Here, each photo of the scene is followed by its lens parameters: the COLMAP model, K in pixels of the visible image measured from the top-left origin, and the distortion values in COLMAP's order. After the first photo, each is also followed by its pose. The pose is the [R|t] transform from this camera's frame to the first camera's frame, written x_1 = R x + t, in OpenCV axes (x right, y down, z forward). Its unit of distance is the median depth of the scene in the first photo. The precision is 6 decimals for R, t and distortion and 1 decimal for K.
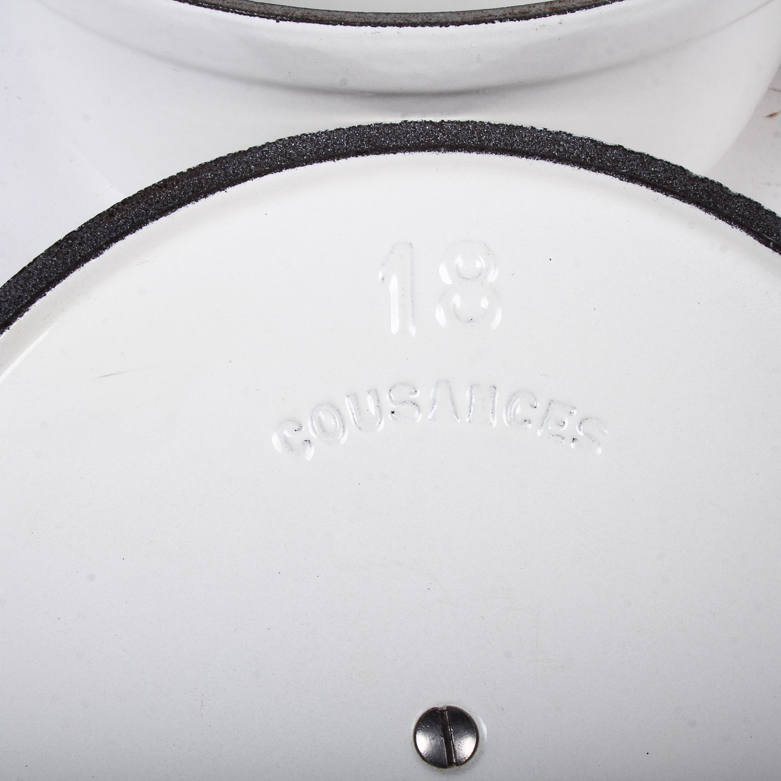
lens RADIAL K [[1373.9, 0, 392.0], [0, 1373.9, 388.8], [0, 0, 1]] dist [-0.078598, 0.000000]
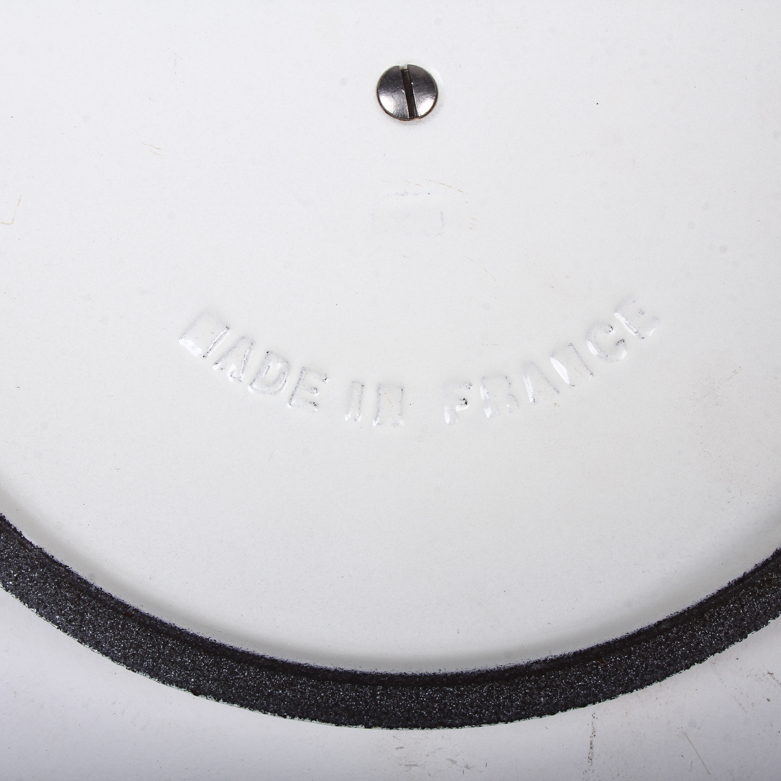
lens RADIAL K [[1373.9, 0, 391.1], [0, 1373.9, 394.0], [0, 0, 1]] dist [-0.078598, 0.000000]
pose [[0.999777, -0.019894, 0.007062, 0.014304], [0.018227, 0.982254, 0.186667, 0.272157], [-0.010650, -0.186496, 0.982398, -0.081294]]
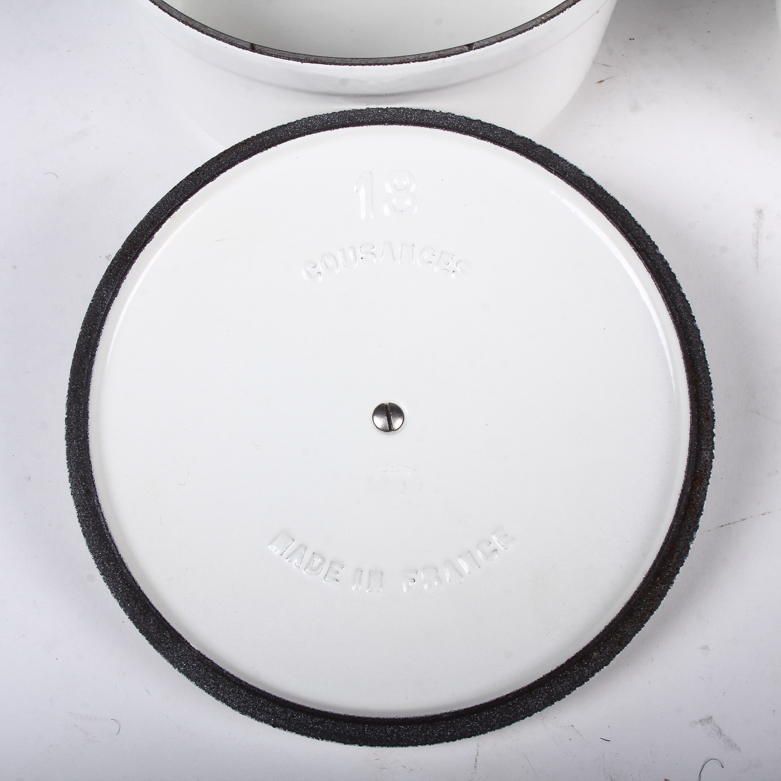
lens RADIAL K [[1414.6, 0, 390.6], [0, 1414.6, 388.6], [0, 0, 1]] dist [-0.081120, 0.000000]
pose [[0.999889, -0.004372, -0.014248, 0.069810], [0.005596, 0.996189, 0.087039, 0.027072], [0.013814, -0.087109, 0.996103, -1.044493]]
